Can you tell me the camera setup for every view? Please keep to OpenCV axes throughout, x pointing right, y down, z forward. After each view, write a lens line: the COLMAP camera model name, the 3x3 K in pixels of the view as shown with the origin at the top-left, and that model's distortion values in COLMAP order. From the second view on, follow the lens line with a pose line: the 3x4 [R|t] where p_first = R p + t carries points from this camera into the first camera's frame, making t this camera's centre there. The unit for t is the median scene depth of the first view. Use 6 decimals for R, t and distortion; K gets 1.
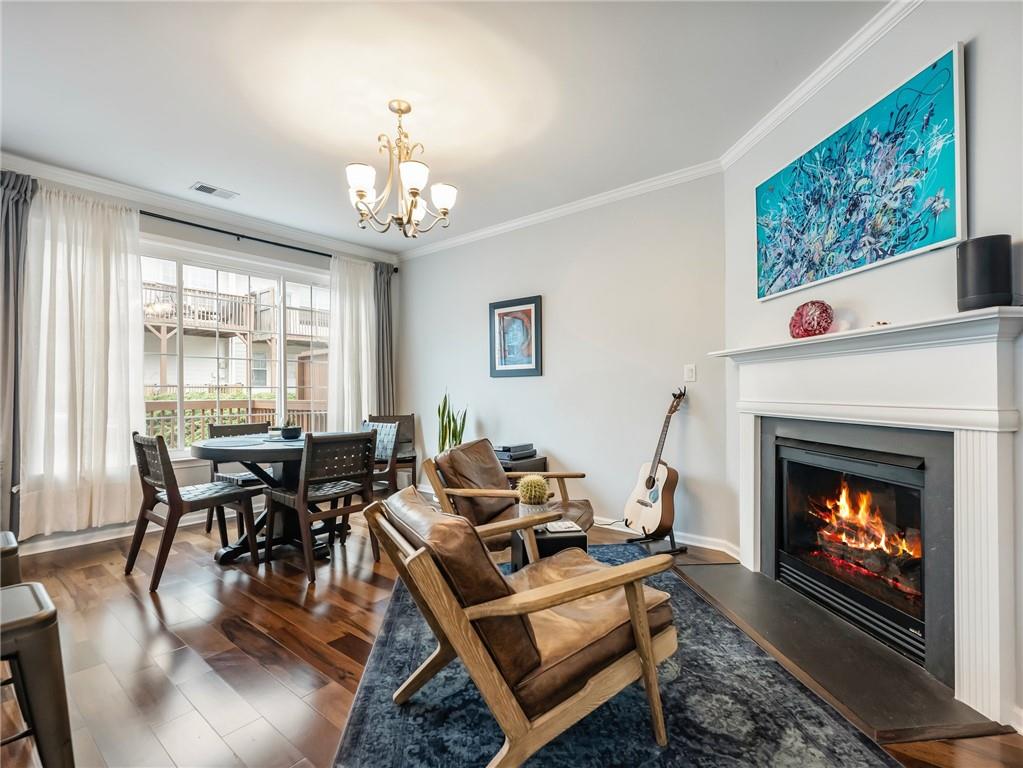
lens RADIAL K [[480.4, 0, 506.9], [0, 480.4, 384.7], [0, 0, 1]] dist [-0.000905, -0.000471]
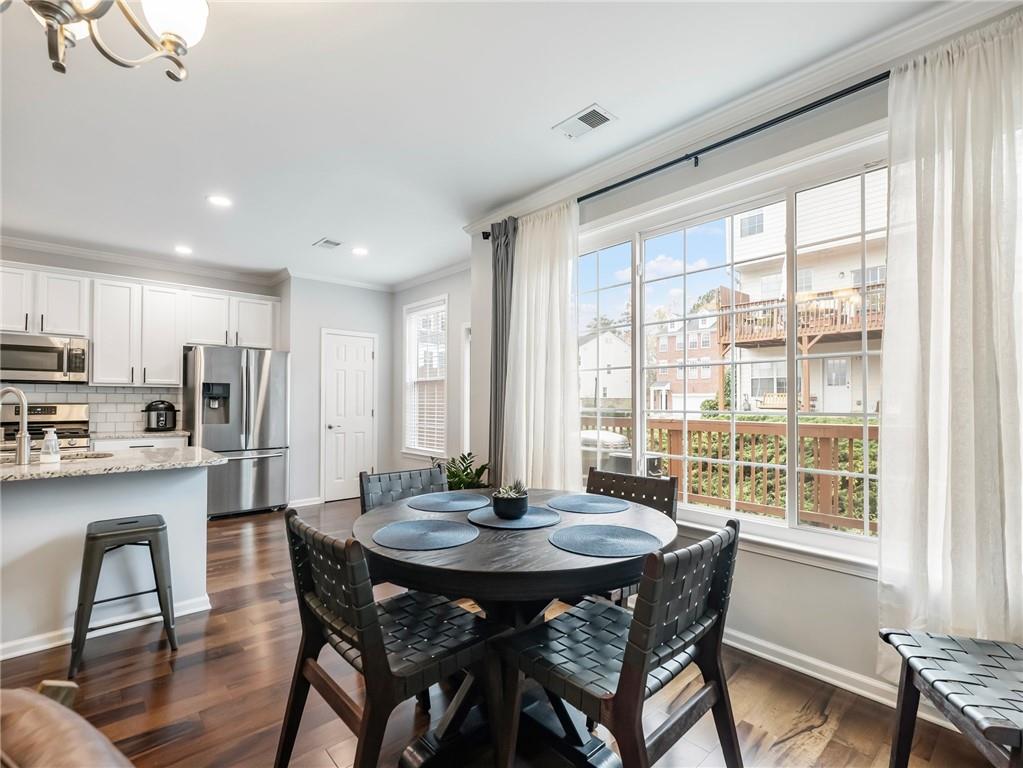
lens RADIAL K [[483.8, 0, 511.5], [0, 483.8, 393.0], [0, 0, 1]] dist [0.003253, 0.000377]
pose [[-0.145321, -0.016887, -0.989241, 0.105960], [0.012464, 0.999744, -0.018897, -0.021031], [0.989306, -0.015076, -0.145073, 1.512515]]
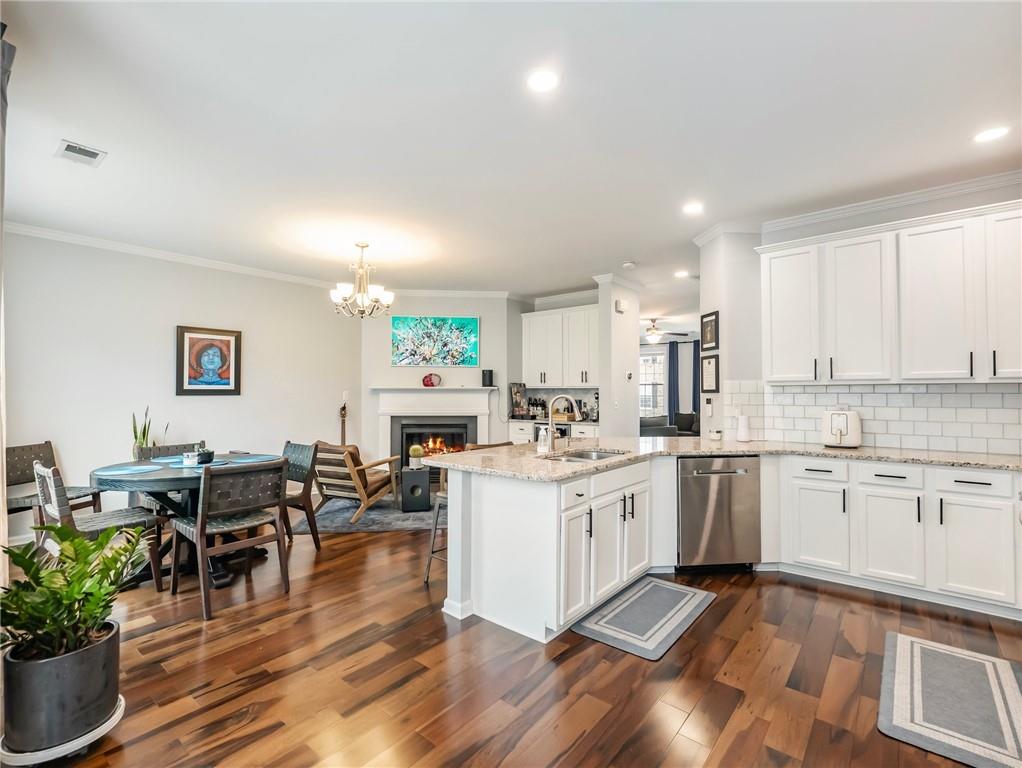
lens RADIAL K [[476.8, 0, 509.3], [0, 476.8, 382.9], [0, 0, 1]] dist [0.000499, -0.000345]
pose [[0.006001, 0.018607, 0.999809, -2.054046], [-0.017033, 0.999684, -0.018503, -0.069122], [-0.999837, -0.016919, 0.006316, 0.495489]]
